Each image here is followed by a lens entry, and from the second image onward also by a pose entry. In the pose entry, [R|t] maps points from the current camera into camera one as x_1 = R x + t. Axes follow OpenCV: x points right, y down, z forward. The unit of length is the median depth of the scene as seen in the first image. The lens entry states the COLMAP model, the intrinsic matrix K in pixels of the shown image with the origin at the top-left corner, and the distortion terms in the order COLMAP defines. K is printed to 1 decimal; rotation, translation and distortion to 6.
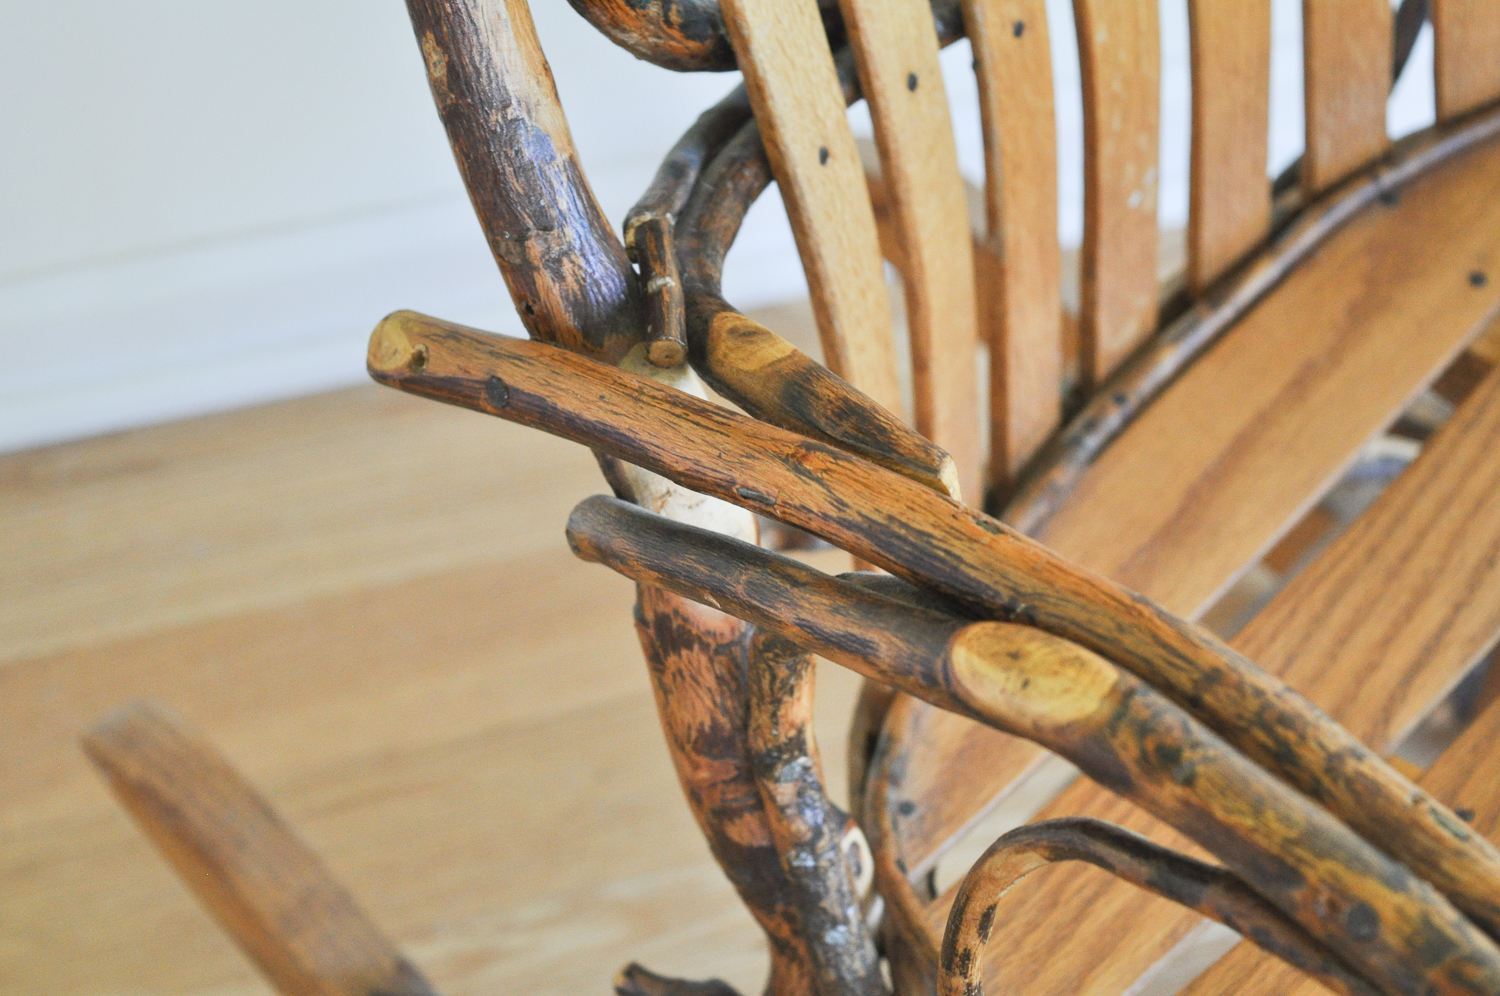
lens RADIAL K [[3452.4, 0, 753.8], [0, 3452.4, 497.2], [0, 0, 1]] dist [0.099898, 0.000000]
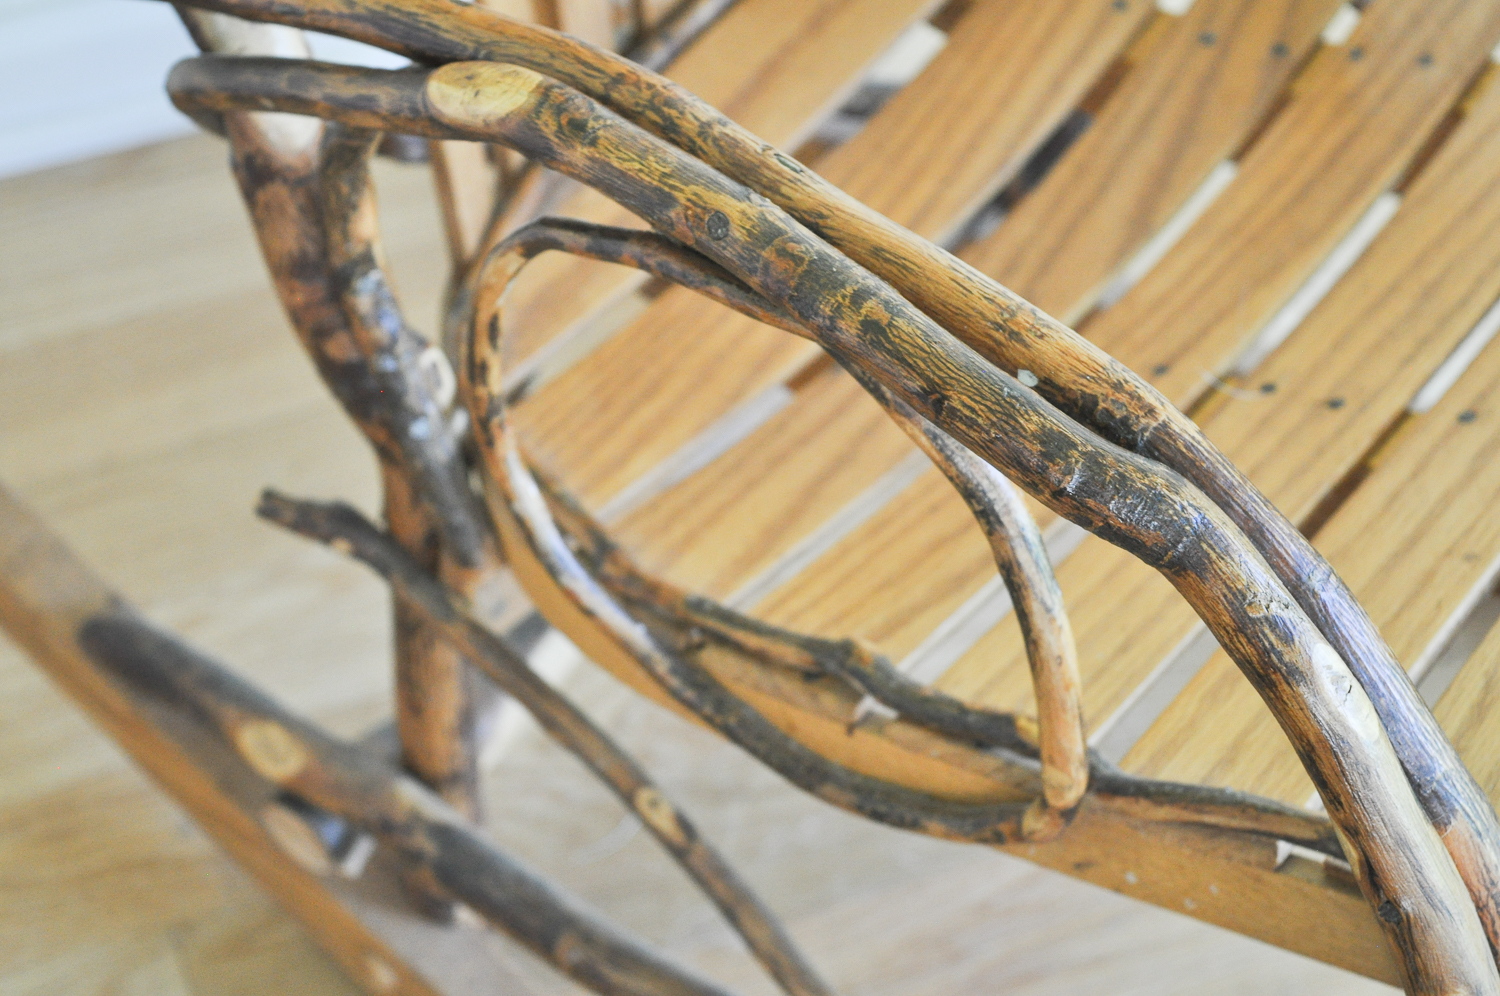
lens RADIAL K [[3452.4, 0, 746.4], [0, 3452.4, 503.1], [0, 0, 1]] dist [0.099898, 0.000000]
pose [[0.996659, -0.066993, 0.046724, 0.106484], [0.066879, 0.997753, 0.004004, 0.206557], [-0.046887, -0.000865, 0.998900, -0.315735]]
